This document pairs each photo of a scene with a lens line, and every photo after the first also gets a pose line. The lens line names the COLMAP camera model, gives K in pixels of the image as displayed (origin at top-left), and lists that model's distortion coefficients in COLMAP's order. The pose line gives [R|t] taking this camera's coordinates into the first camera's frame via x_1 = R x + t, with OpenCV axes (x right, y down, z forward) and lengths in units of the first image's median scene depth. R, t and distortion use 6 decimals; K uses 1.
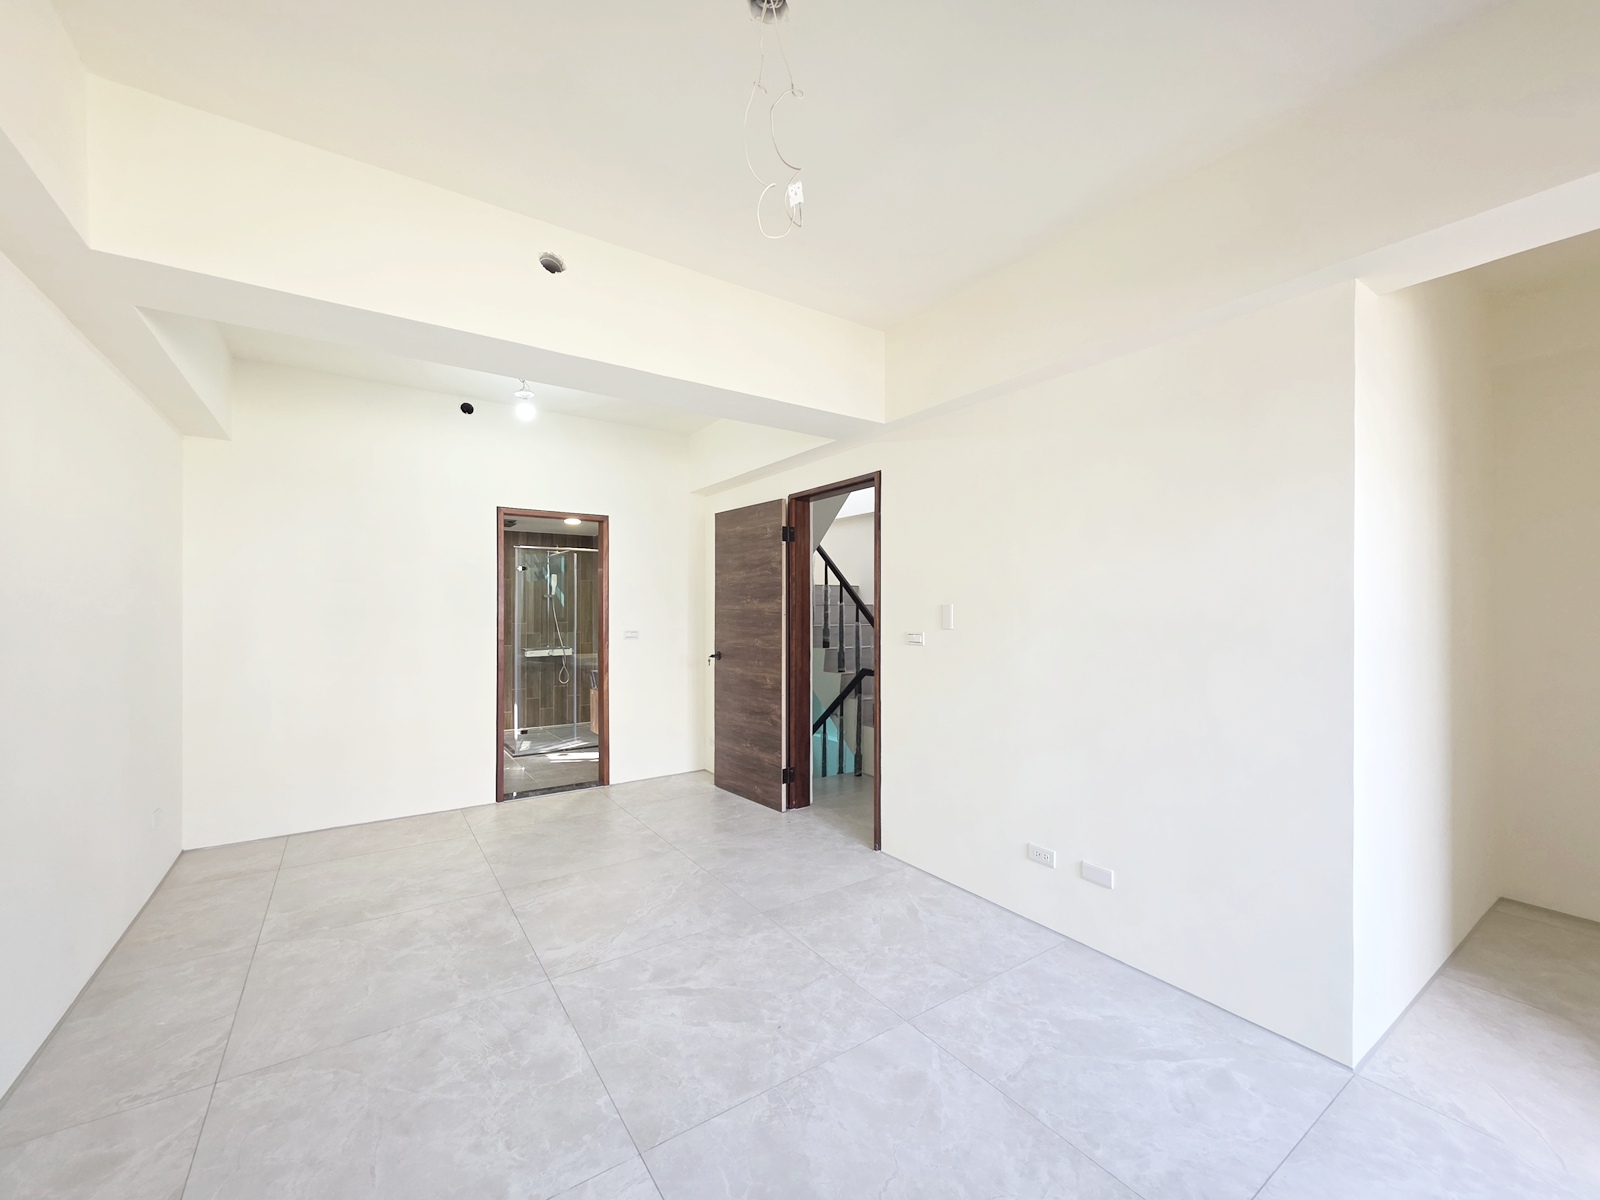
lens RADIAL K [[642.7, 0, 803.2], [0, 642.7, 615.7], [0, 0, 1]] dist [0.000127, -0.000114]
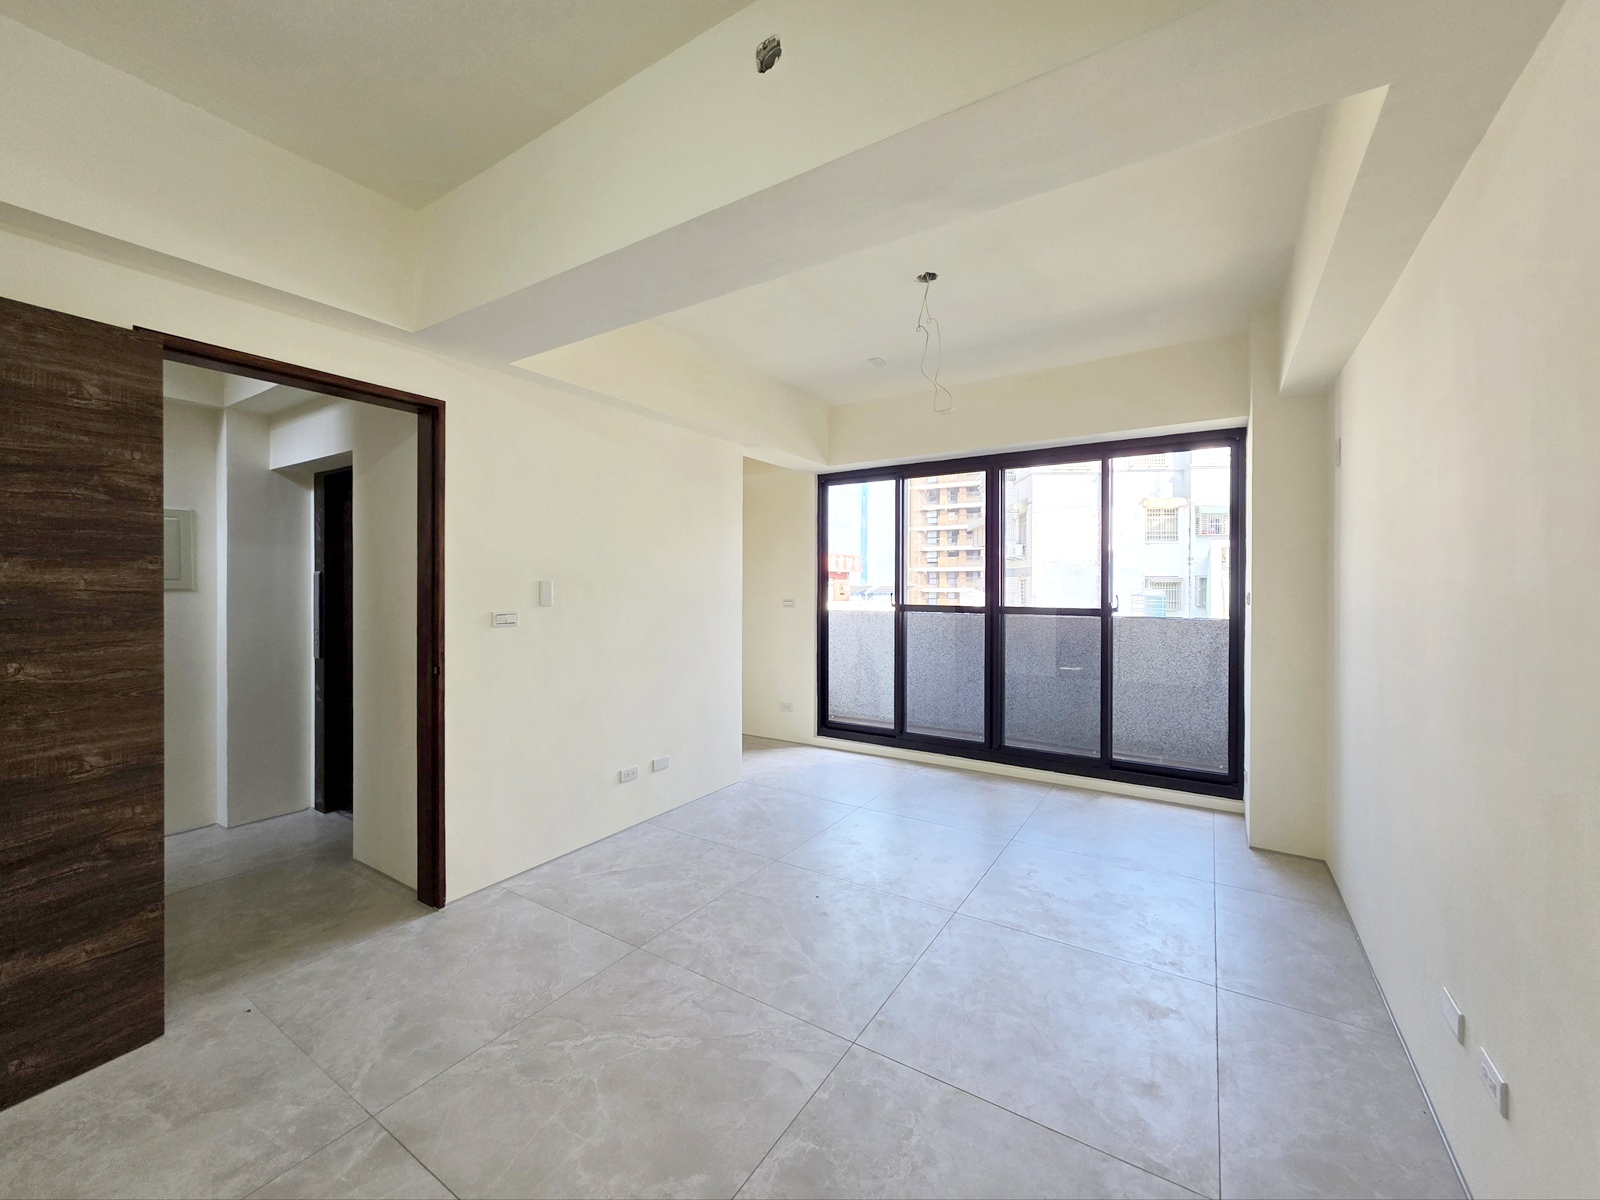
lens RADIAL K [[643.7, 0, 792.5], [0, 643.7, 593.6], [0, 0, 1]] dist [0.003021, -0.000129]
pose [[-0.379518, -0.014307, 0.925074, -0.841816], [0.005062, 0.999833, 0.017540, -0.013153], [-0.925171, 0.011339, -0.379382, 1.039934]]
